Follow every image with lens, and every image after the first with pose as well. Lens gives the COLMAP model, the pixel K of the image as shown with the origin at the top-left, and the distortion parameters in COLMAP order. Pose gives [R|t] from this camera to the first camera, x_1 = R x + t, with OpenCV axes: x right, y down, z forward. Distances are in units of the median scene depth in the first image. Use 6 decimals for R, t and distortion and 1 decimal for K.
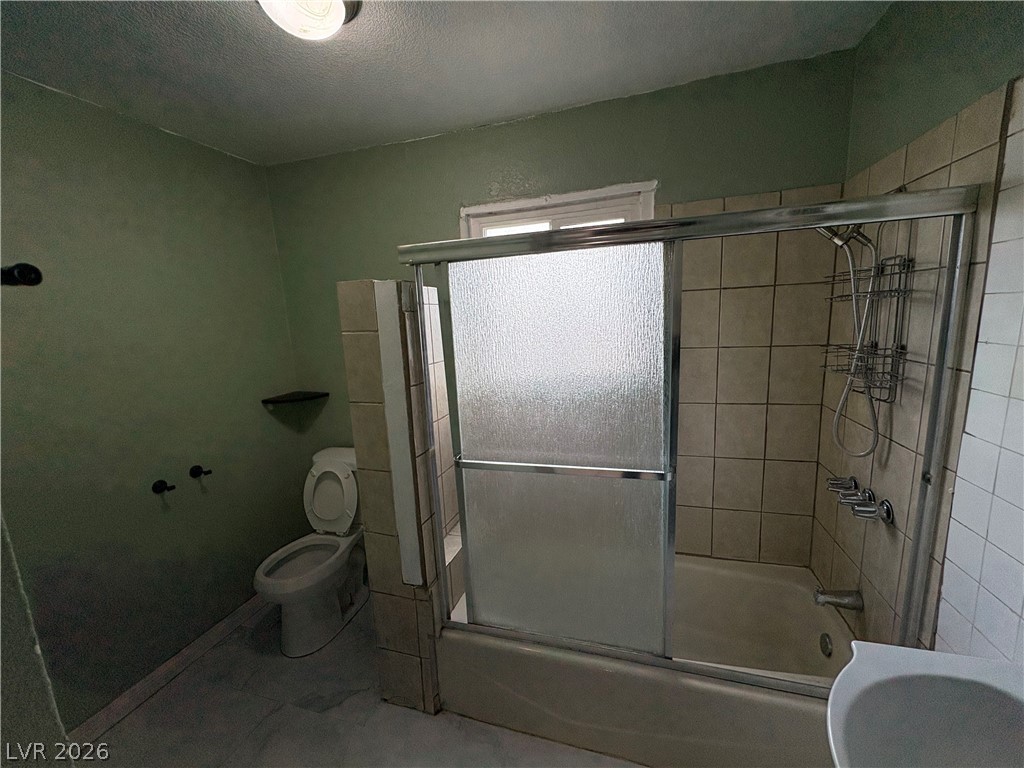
lens RADIAL K [[410.0, 0, 513.2], [0, 410.0, 385.6], [0, 0, 1]] dist [0.002491, 0.000245]
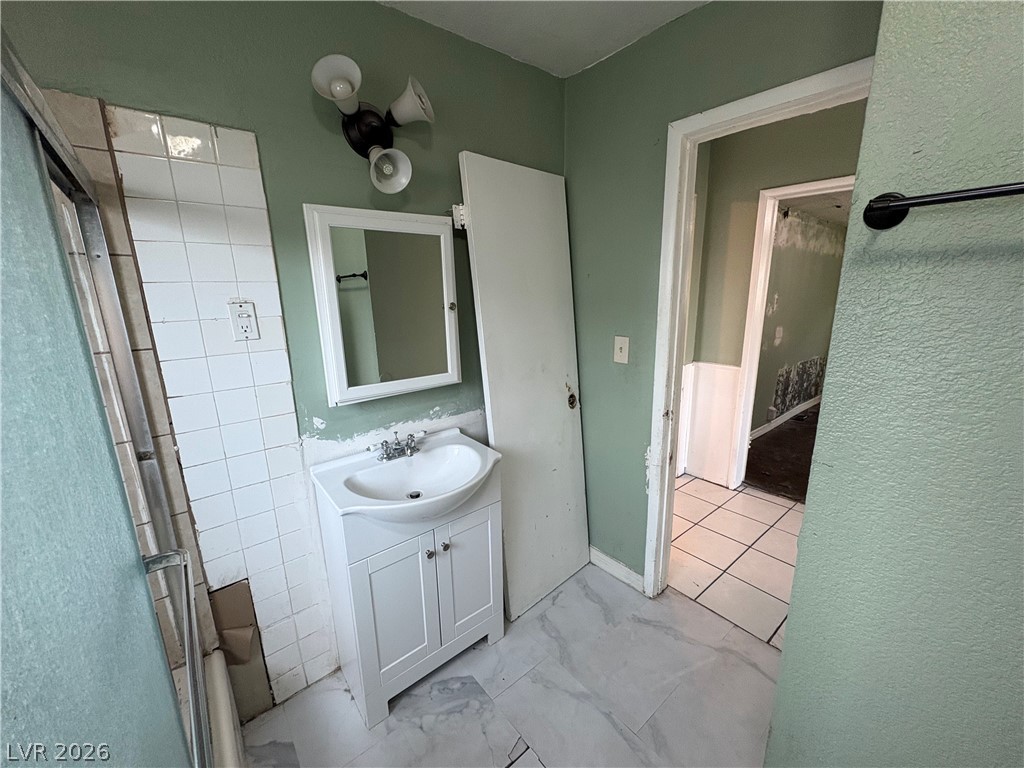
lens RADIAL K [[410.0, 0, 512.9], [0, 410.0, 382.3], [0, 0, 1]] dist [0.002491, 0.000245]
pose [[-0.833351, -0.052512, 0.550244, -0.406616], [0.157433, 0.931696, 0.327349, -0.164700], [-0.529850, 0.359423, -0.768163, 1.366269]]
